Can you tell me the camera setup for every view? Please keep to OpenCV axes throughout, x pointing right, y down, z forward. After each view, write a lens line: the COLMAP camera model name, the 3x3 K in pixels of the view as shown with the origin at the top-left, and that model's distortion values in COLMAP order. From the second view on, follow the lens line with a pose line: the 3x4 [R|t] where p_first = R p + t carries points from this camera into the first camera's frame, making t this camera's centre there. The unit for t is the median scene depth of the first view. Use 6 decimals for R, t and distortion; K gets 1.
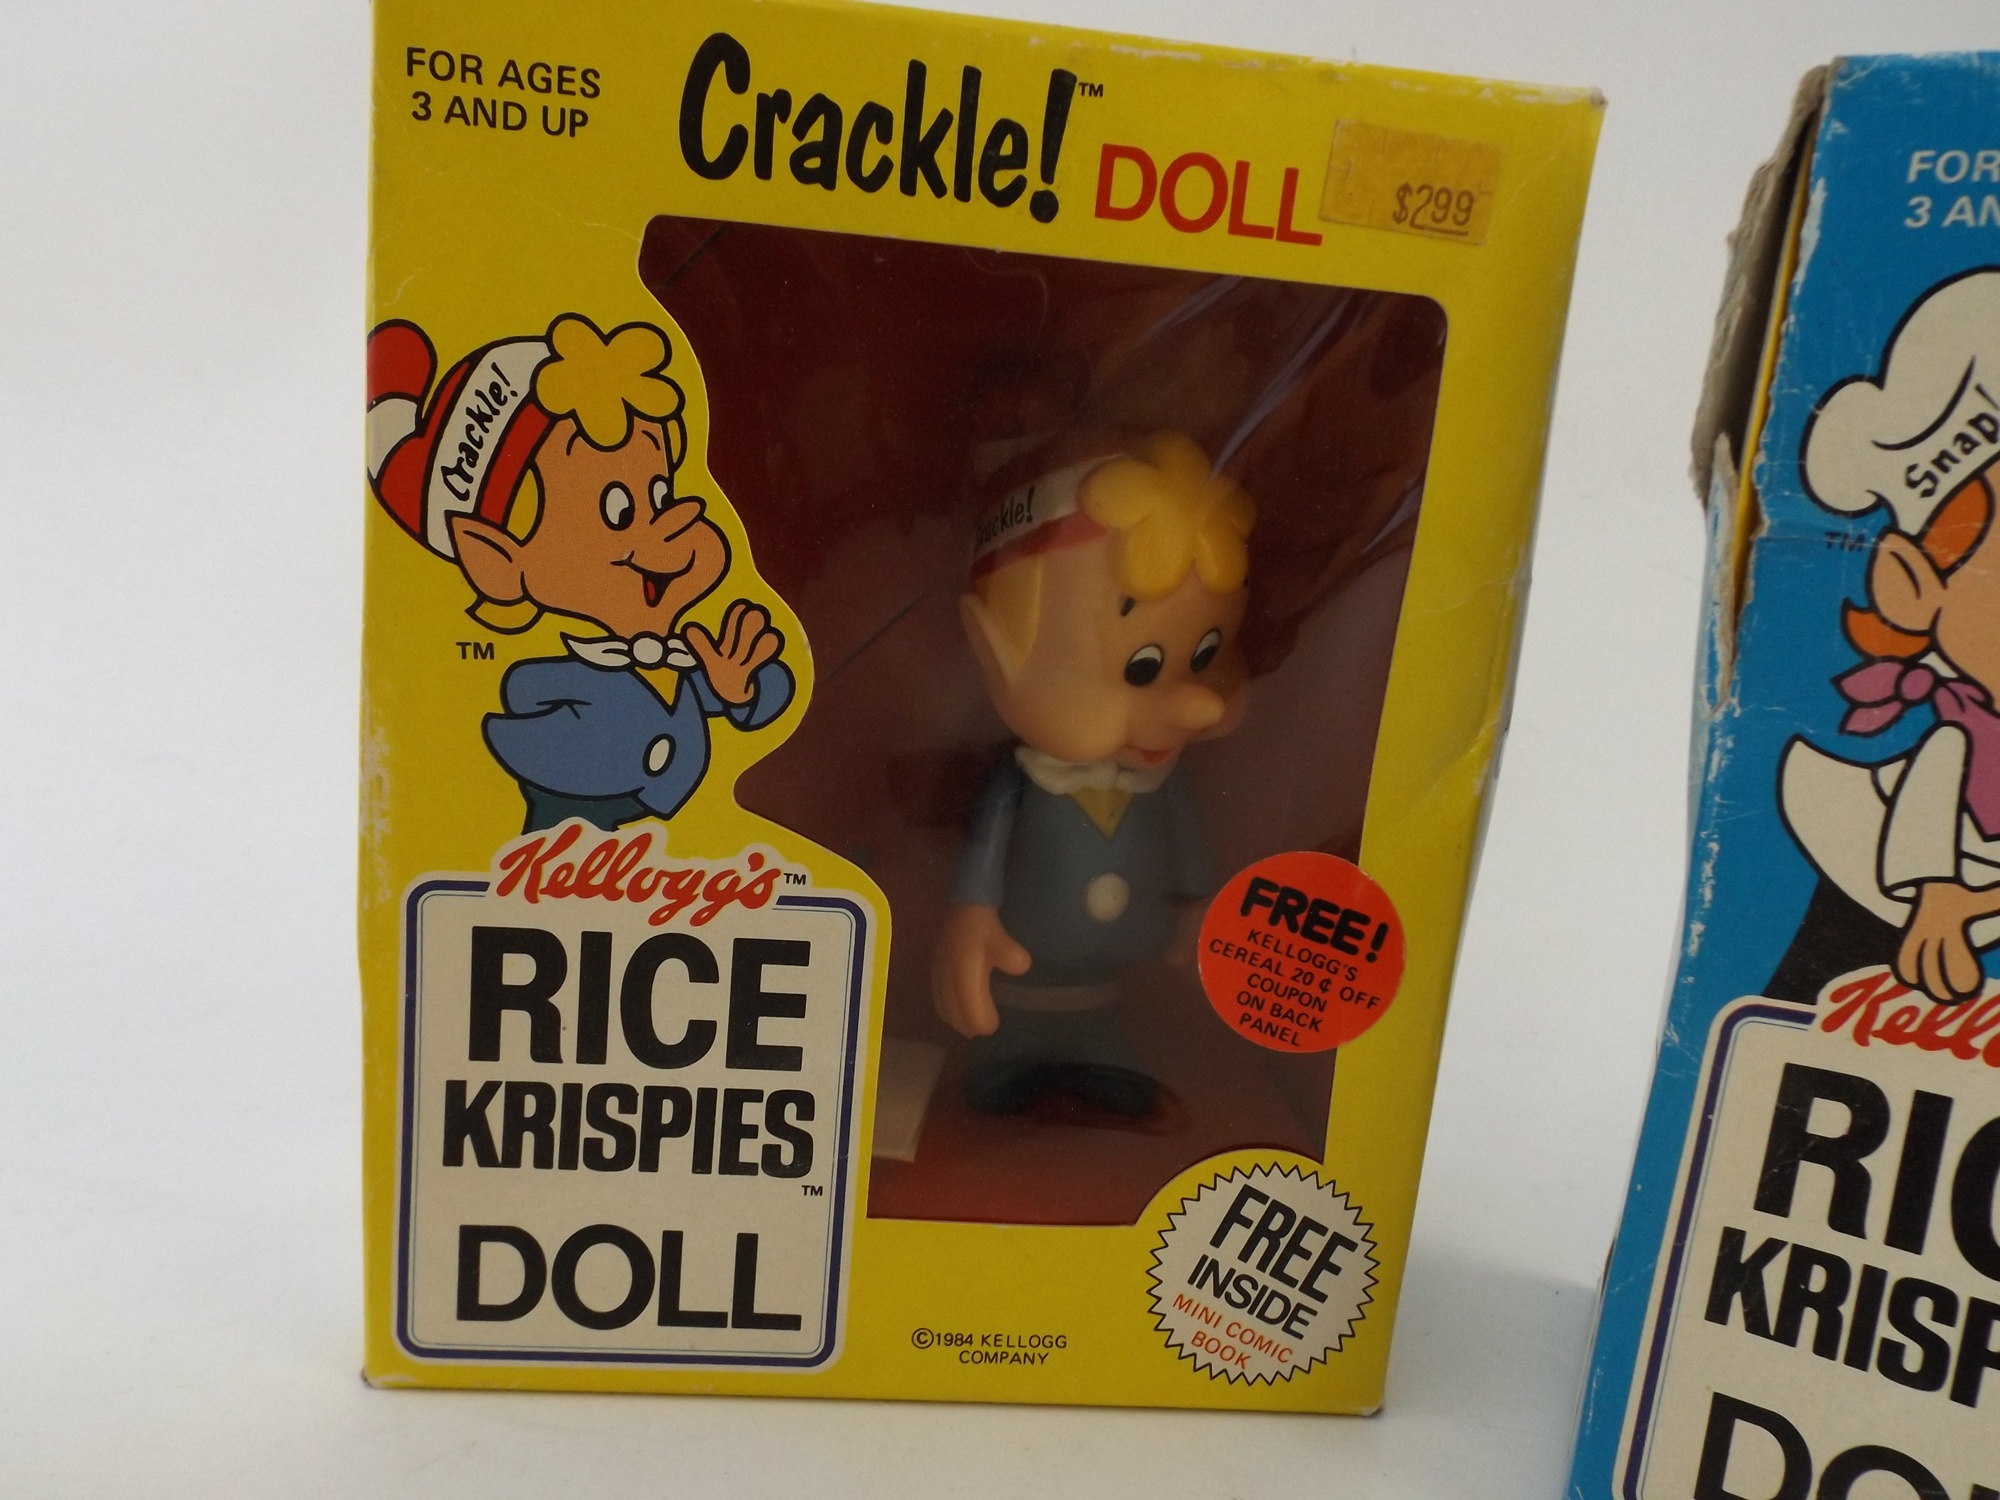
lens RADIAL K [[1449.5, 0, 997.9], [0, 1449.5, 763.1], [0, 0, 1]] dist [0.019229, -0.030971]
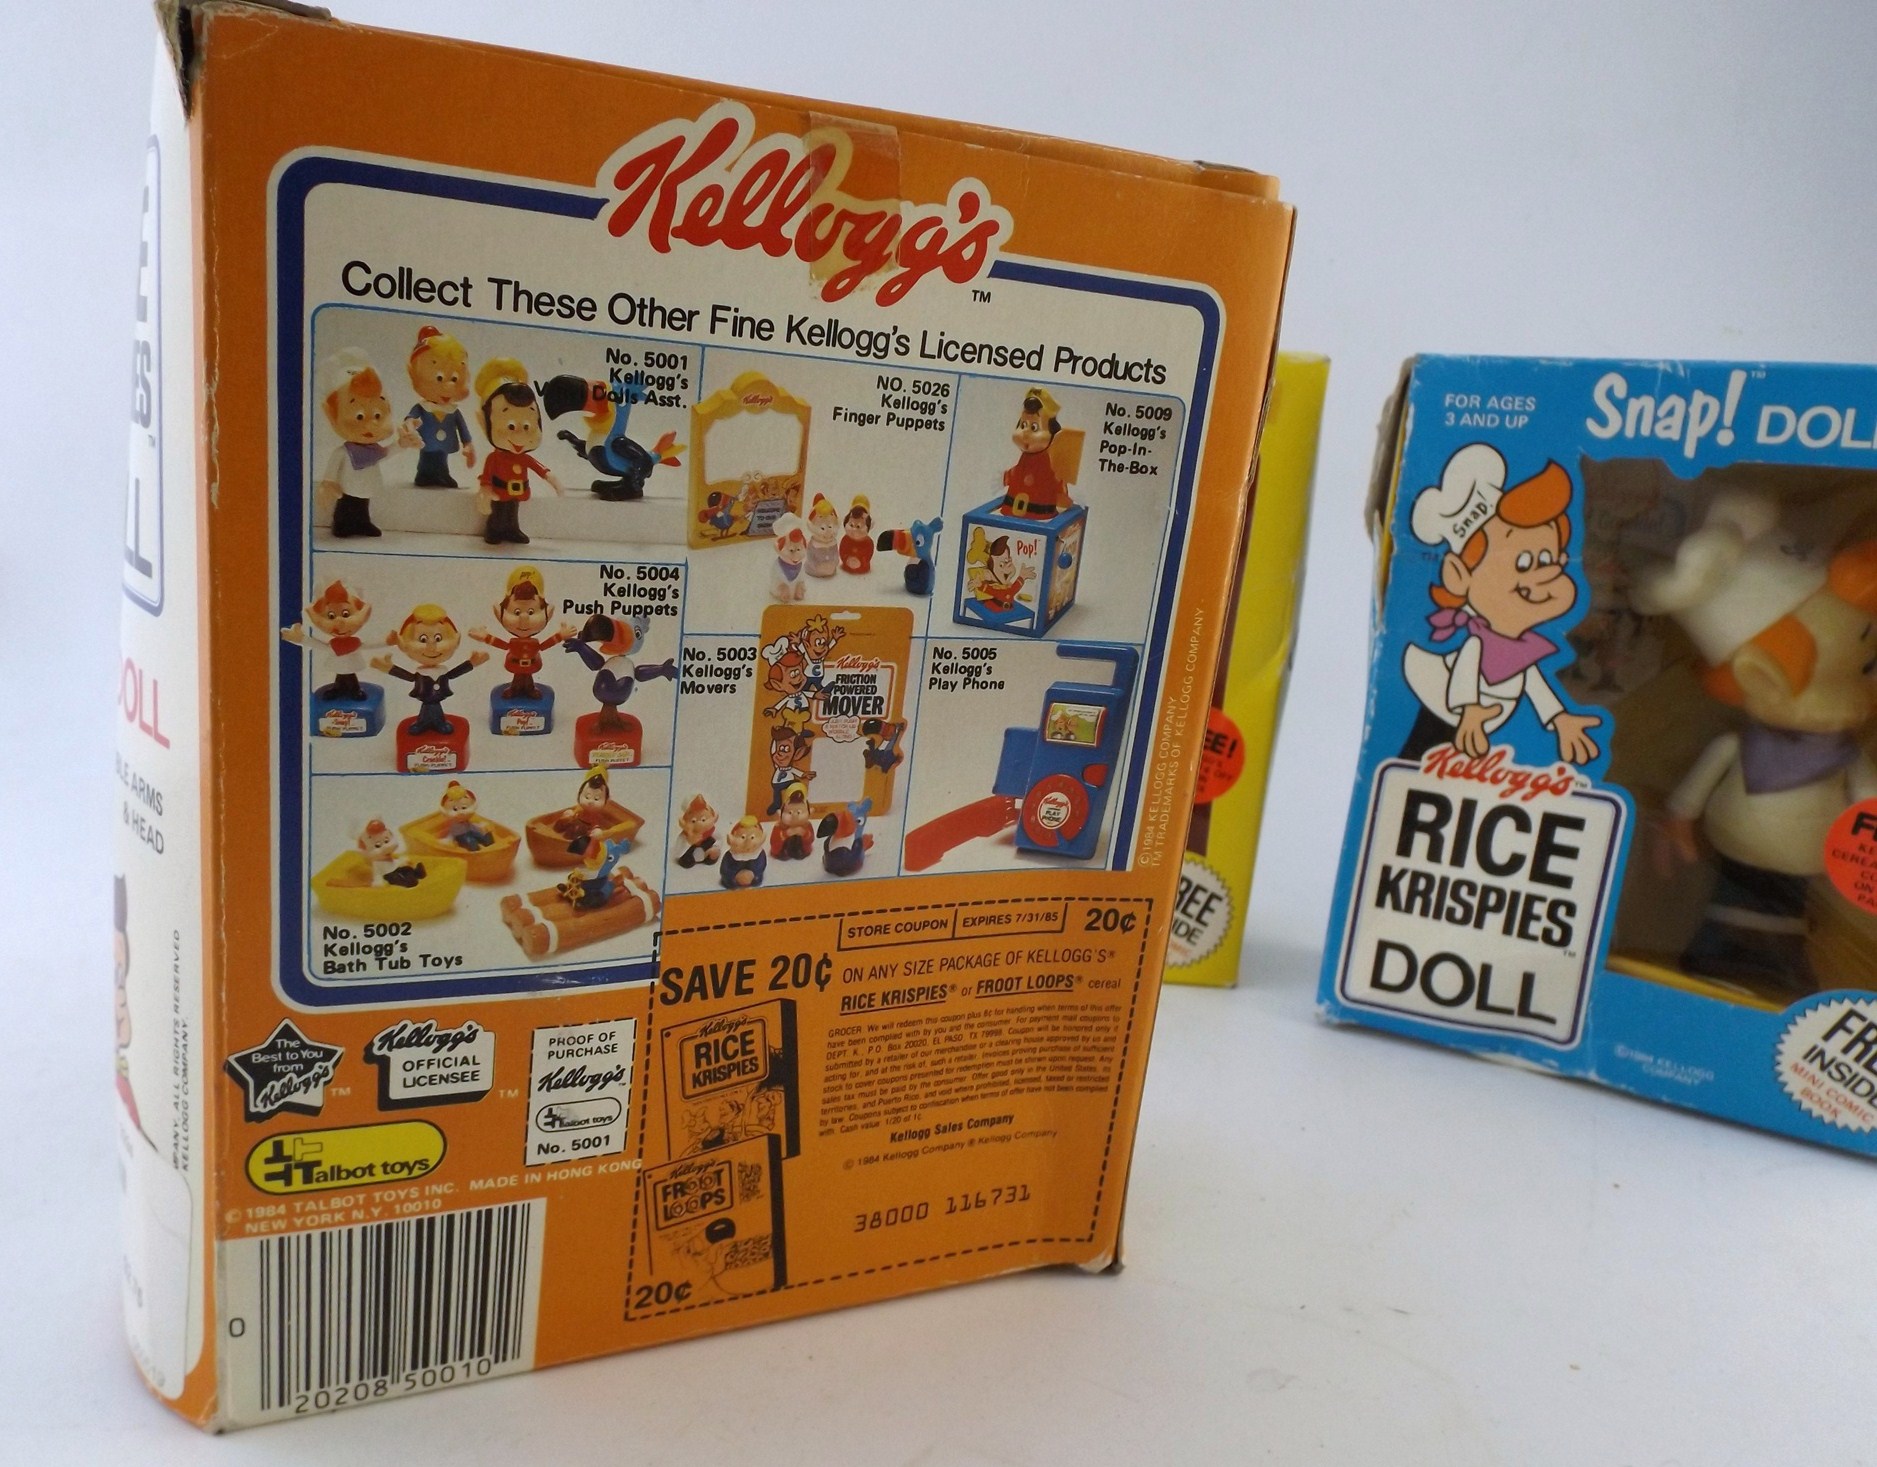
lens RADIAL K [[1424.9, 0, 883.9], [0, 1424.9, 758.7], [0, 0, 1]] dist [0.000727, -0.007759]
pose [[0.998967, 0.003043, -0.045338, -0.156297], [-0.003303, 0.999978, -0.005665, 0.162415], [0.045320, 0.005809, 0.998956, -1.148740]]
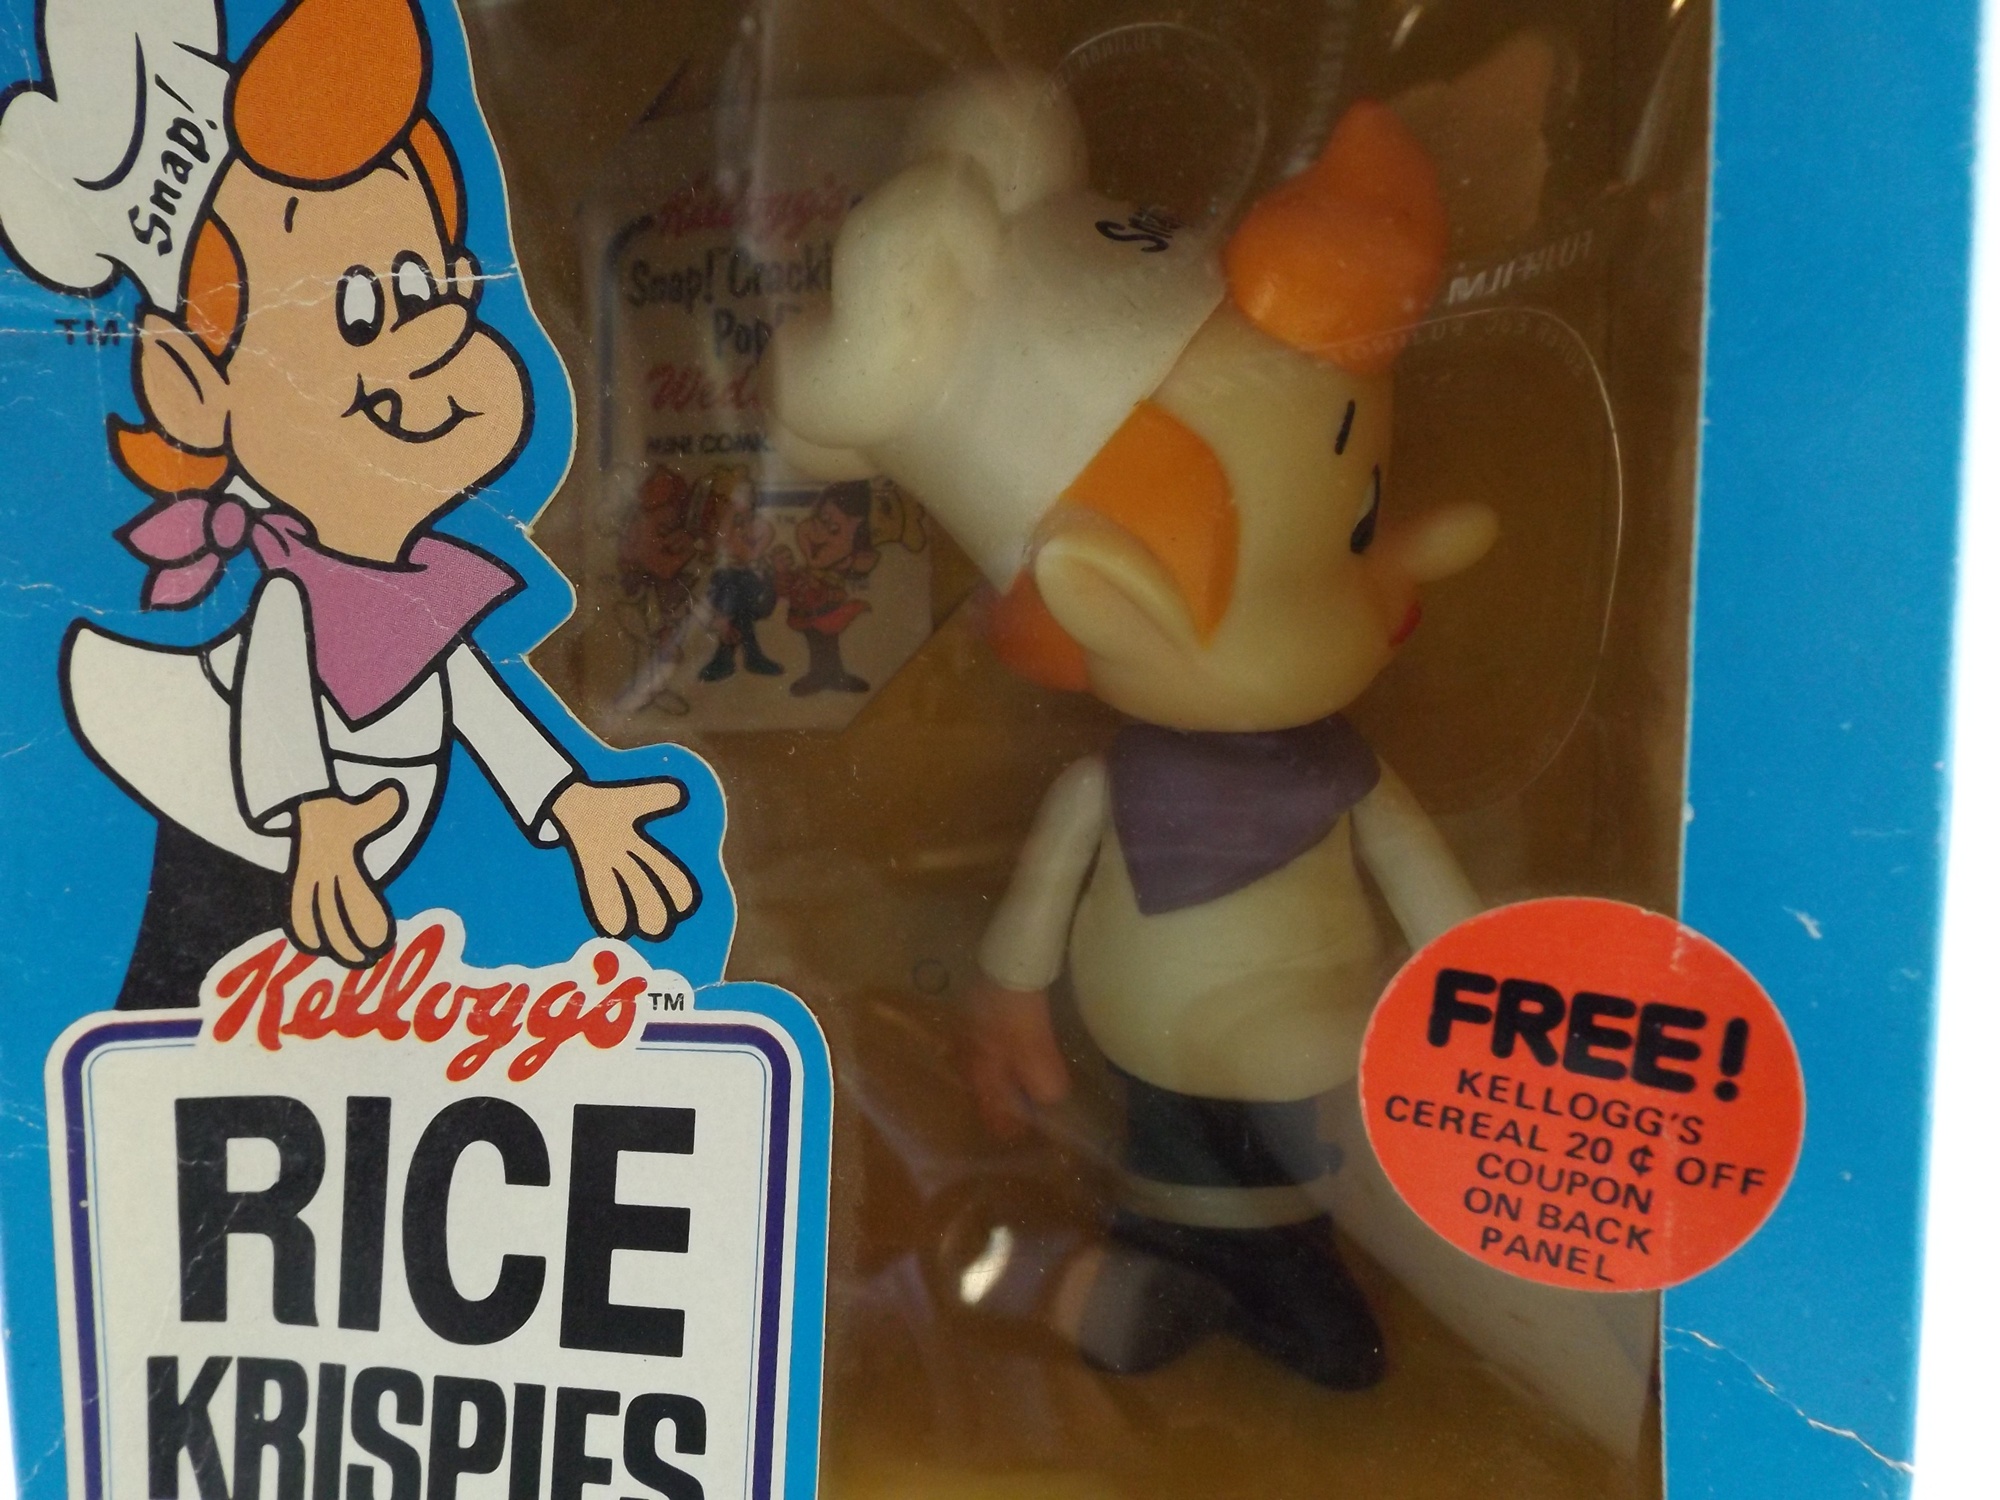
lens RADIAL K [[1449.5, 0, 1025.5], [0, 1449.5, 761.2], [0, 0, 1]] dist [0.019229, -0.030971]
pose [[0.924051, -0.156397, 0.348811, 0.646204], [0.171123, 0.985181, -0.011601, 0.117024], [-0.341828, 0.070409, 0.937121, 0.198798]]
